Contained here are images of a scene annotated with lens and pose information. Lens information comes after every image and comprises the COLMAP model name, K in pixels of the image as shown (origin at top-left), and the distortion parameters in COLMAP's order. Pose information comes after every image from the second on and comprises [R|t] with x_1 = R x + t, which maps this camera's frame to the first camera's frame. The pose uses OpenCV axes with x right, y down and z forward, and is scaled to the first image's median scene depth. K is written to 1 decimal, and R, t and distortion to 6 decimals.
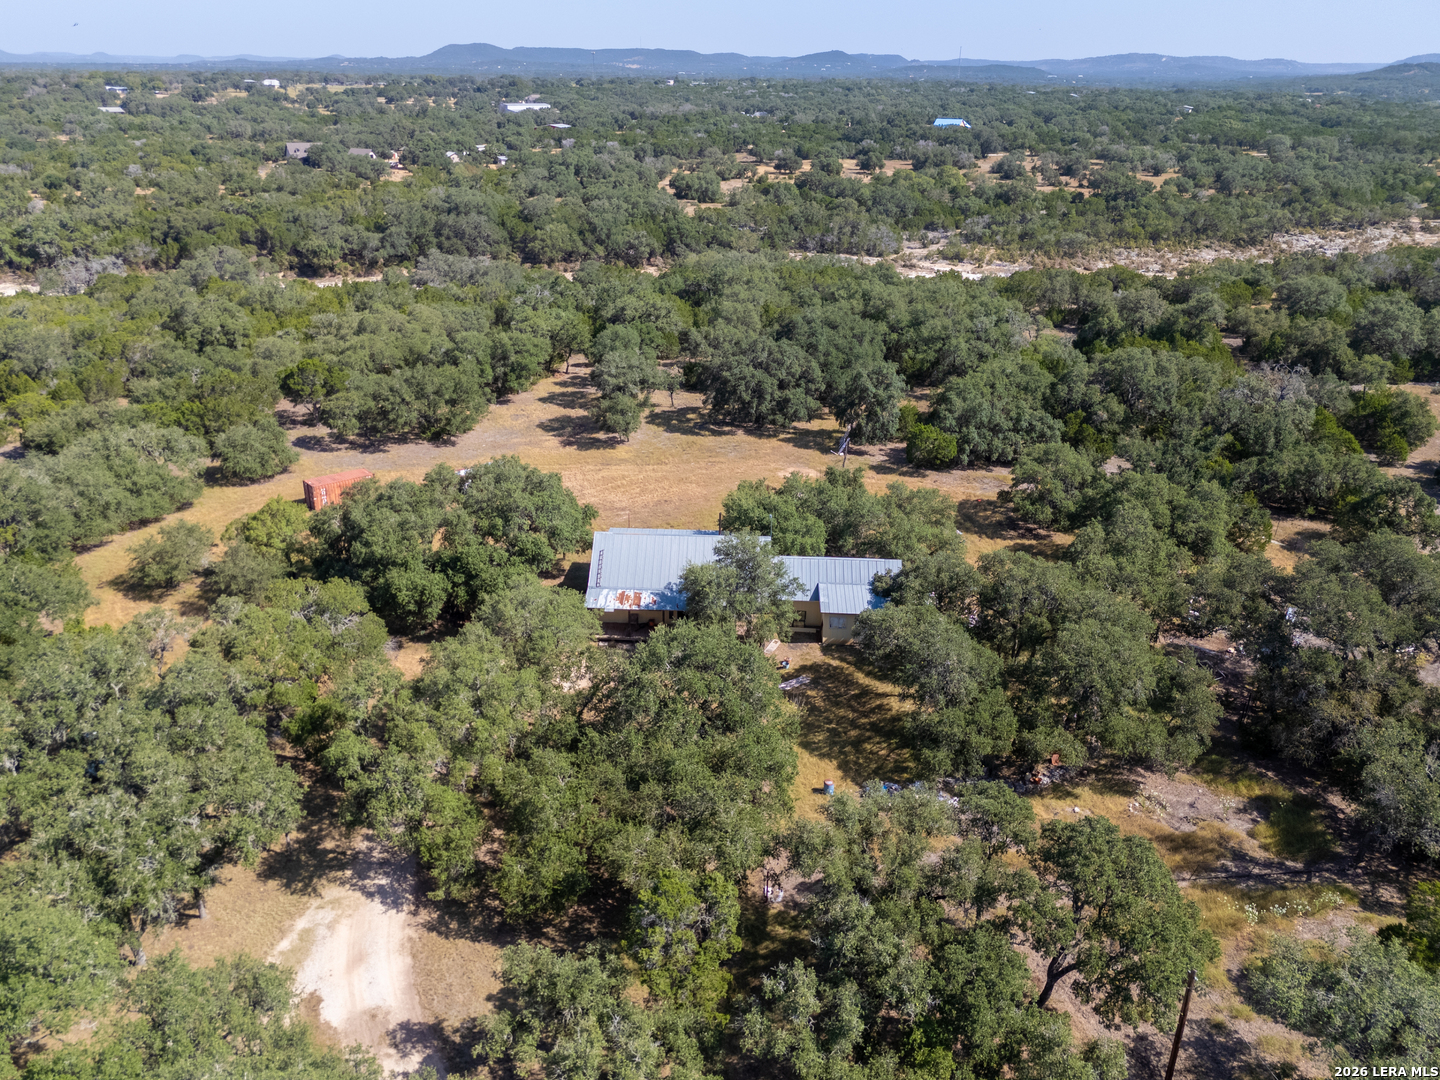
lens RADIAL K [[1059.7, 0, 716.0], [0, 1059.7, 543.7], [0, 0, 1]] dist [0.064369, -0.050906]
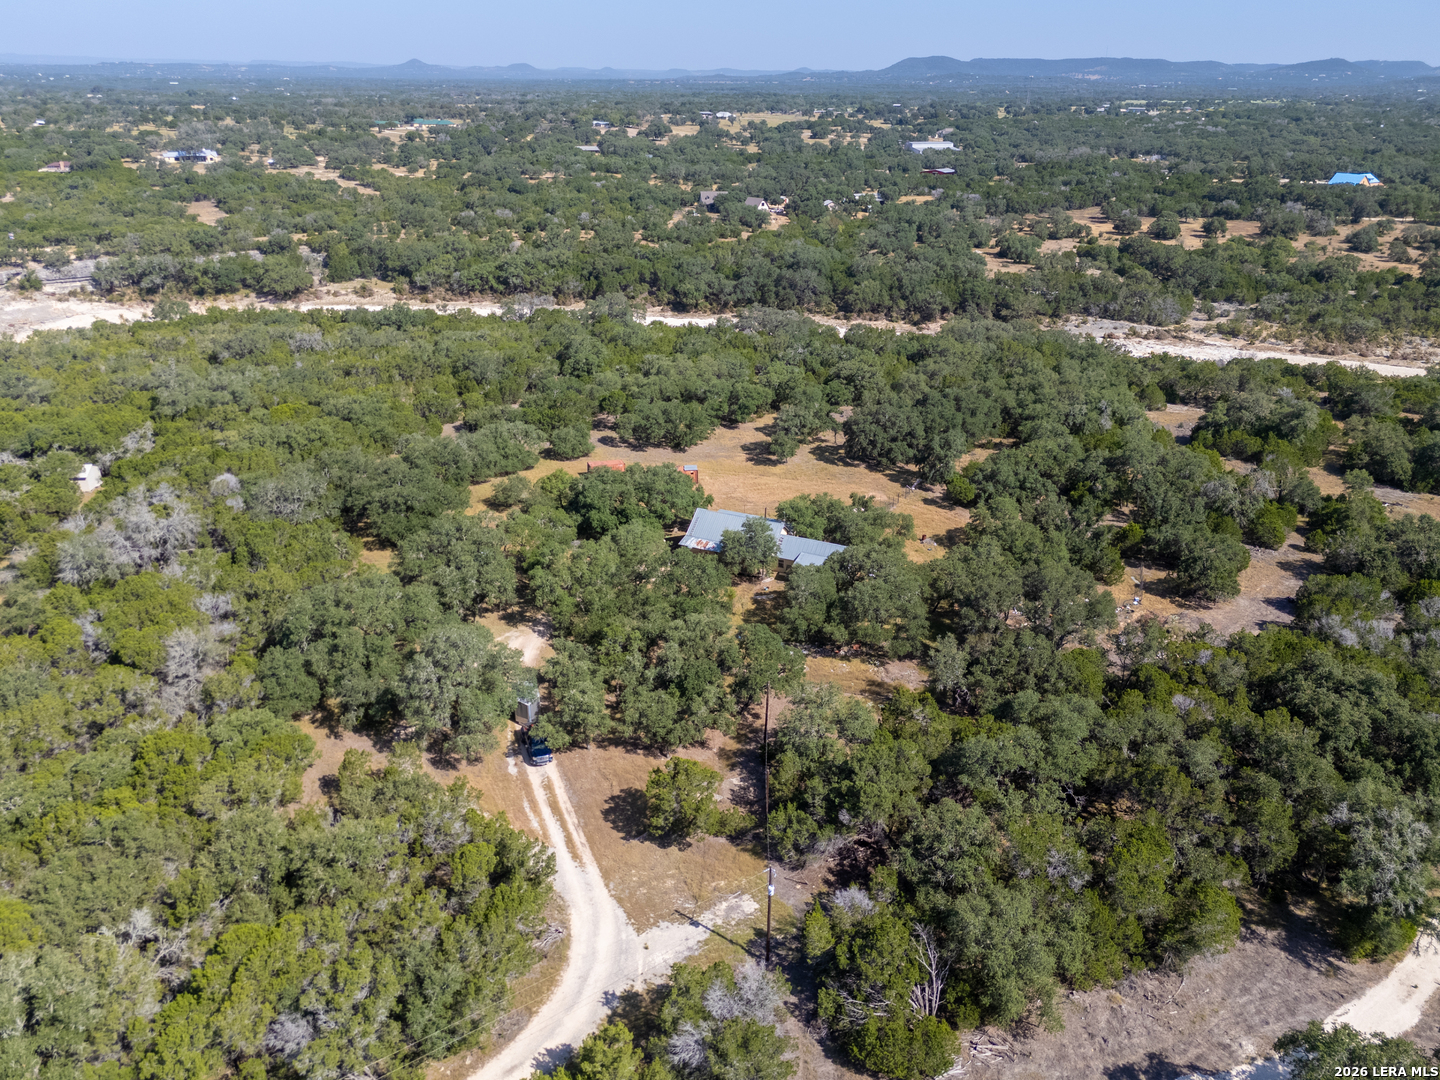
lens RADIAL K [[1059.7, 0, 716.0], [0, 1059.7, 543.7], [0, 0, 1]] dist [0.064369, -0.050906]
pose [[0.926160, 0.152637, -0.344862, 0.368168], [-0.154982, 0.987695, 0.020940, 0.004551], [0.343815, 0.034053, 0.938420, -0.487619]]
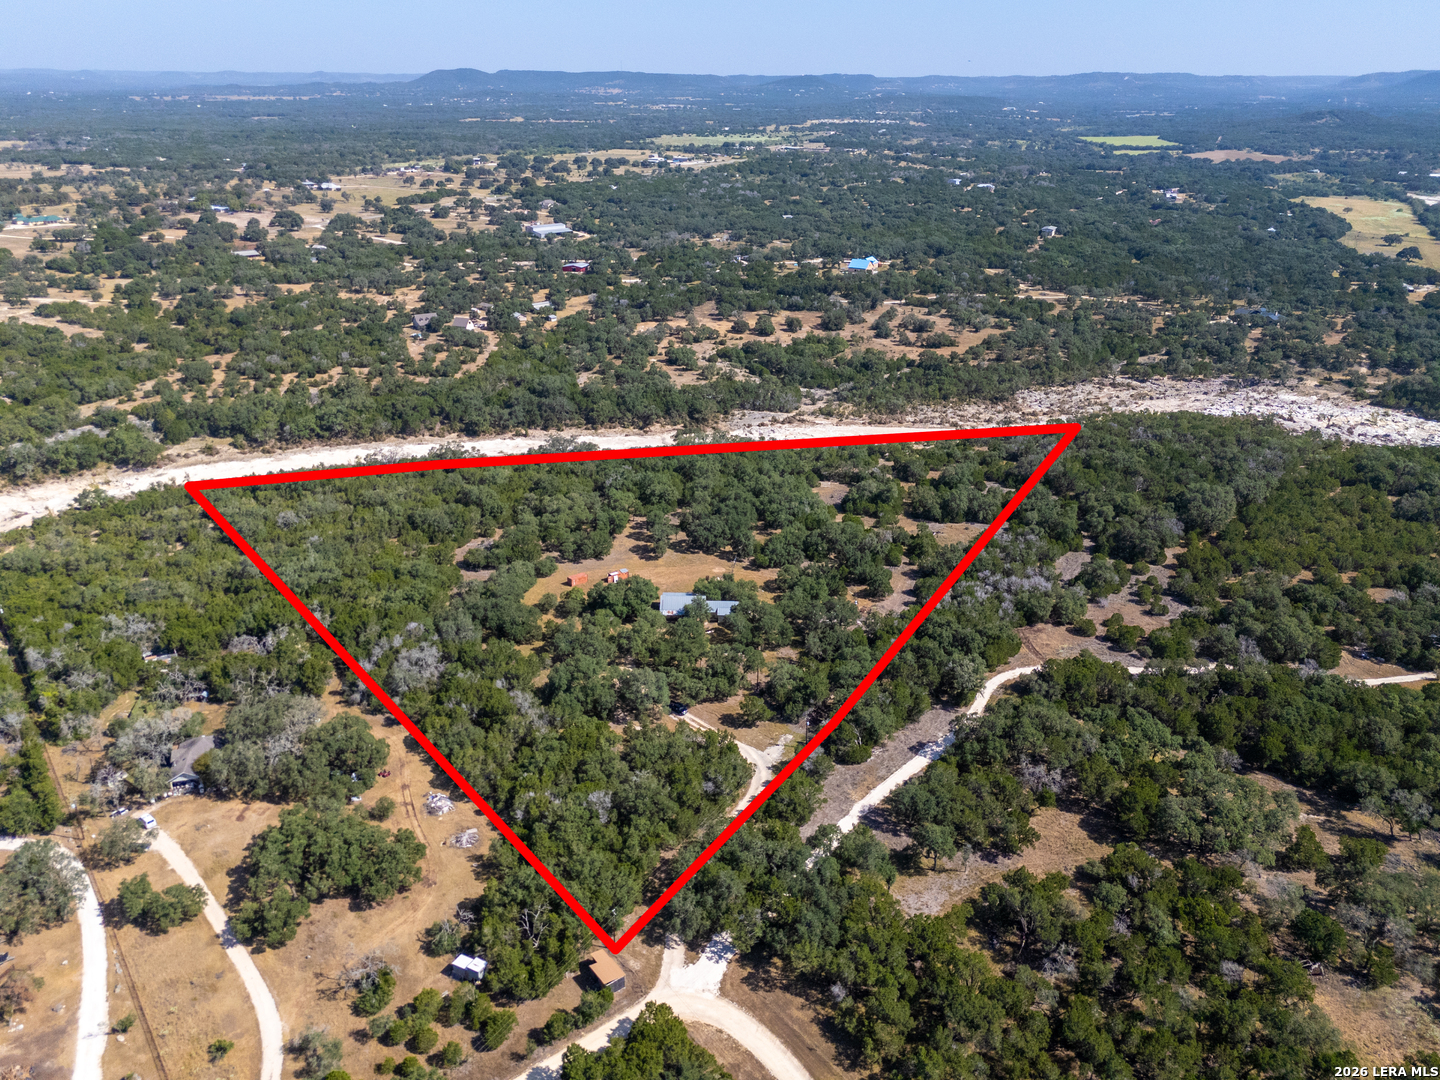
lens RADIAL K [[1046.4, 0, 720.0], [0, 1046.4, 540.0], [0, 0, 1]] dist [0.120008, -0.142546]
pose [[0.999758, -0.011218, 0.018929, 0.021448], [0.011365, 0.999906, -0.007675, -0.116760], [-0.018841, 0.007888, 0.999791, -1.832654]]
